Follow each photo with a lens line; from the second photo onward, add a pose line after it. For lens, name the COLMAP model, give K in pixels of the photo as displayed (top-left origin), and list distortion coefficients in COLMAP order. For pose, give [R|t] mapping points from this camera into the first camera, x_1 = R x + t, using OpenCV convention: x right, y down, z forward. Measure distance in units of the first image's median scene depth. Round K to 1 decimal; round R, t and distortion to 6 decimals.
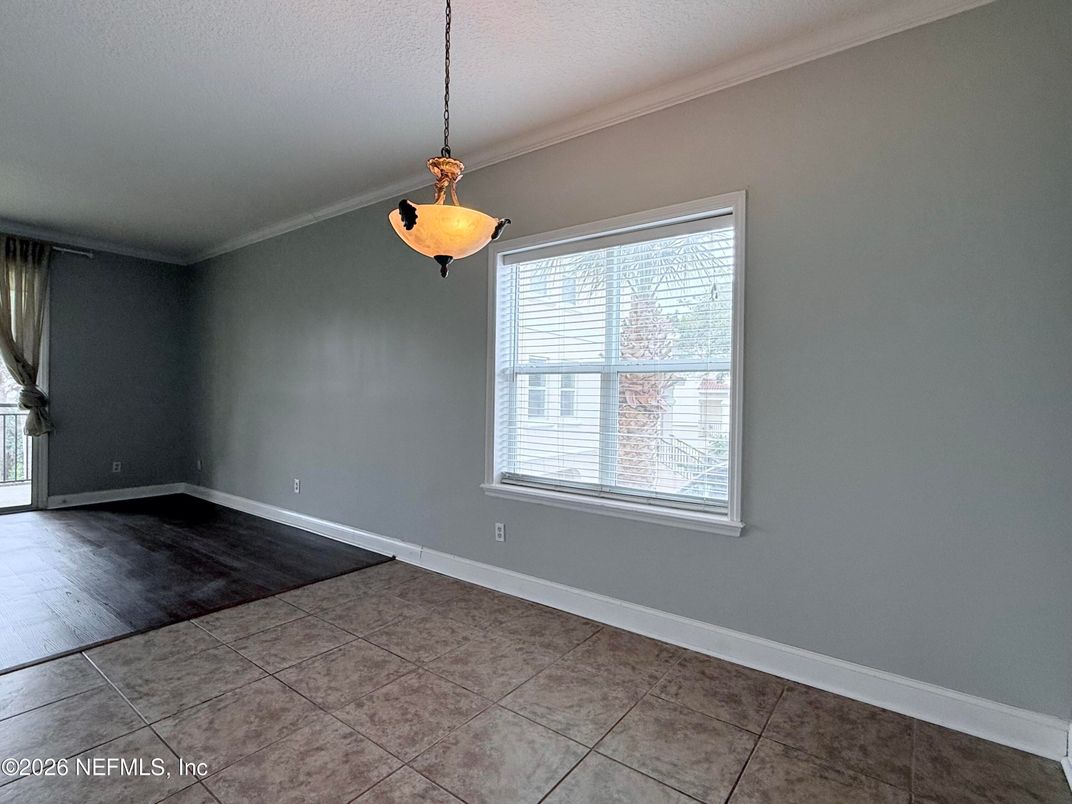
lens RADIAL K [[531.1, 0, 532.9], [0, 531.1, 399.5], [0, 0, 1]] dist [0.002763, -0.000116]
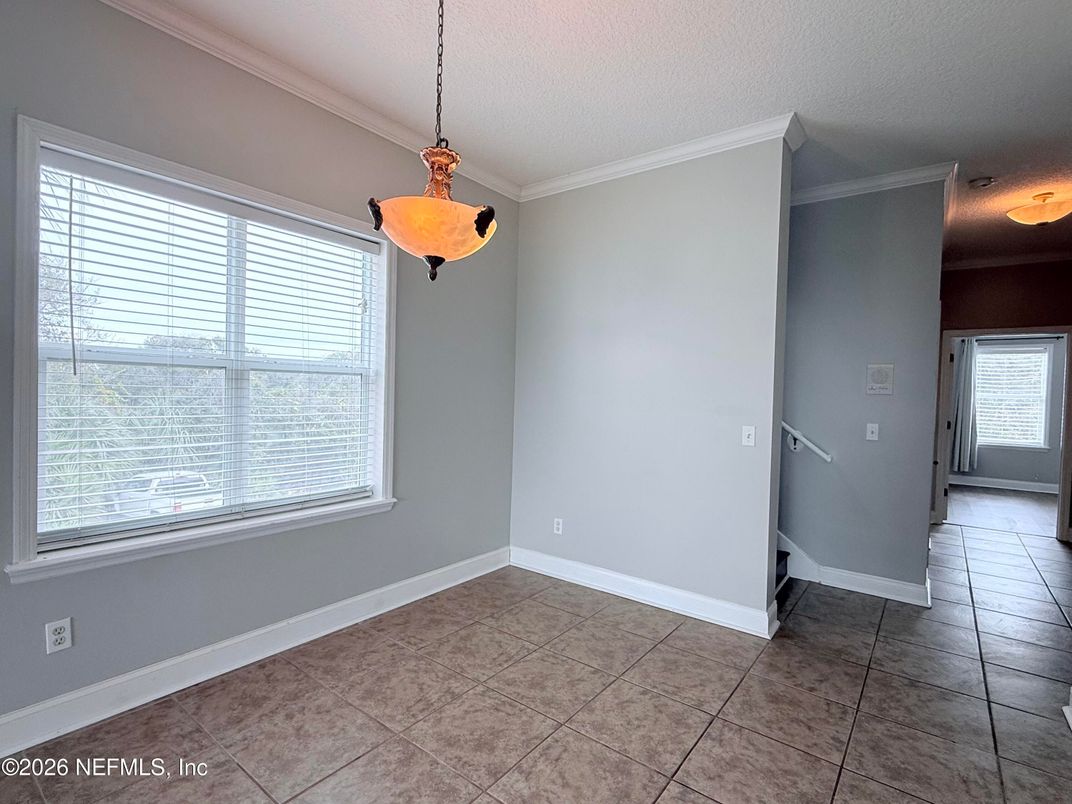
lens RADIAL K [[531.1, 0, 537.9], [0, 531.1, 402.4], [0, 0, 1]] dist [0.002763, -0.000116]
pose [[-0.001923, -0.035842, 0.999356, -0.850905], [-0.026671, 0.999004, 0.035778, -0.050777], [-0.999642, -0.026585, -0.002877, 0.657113]]
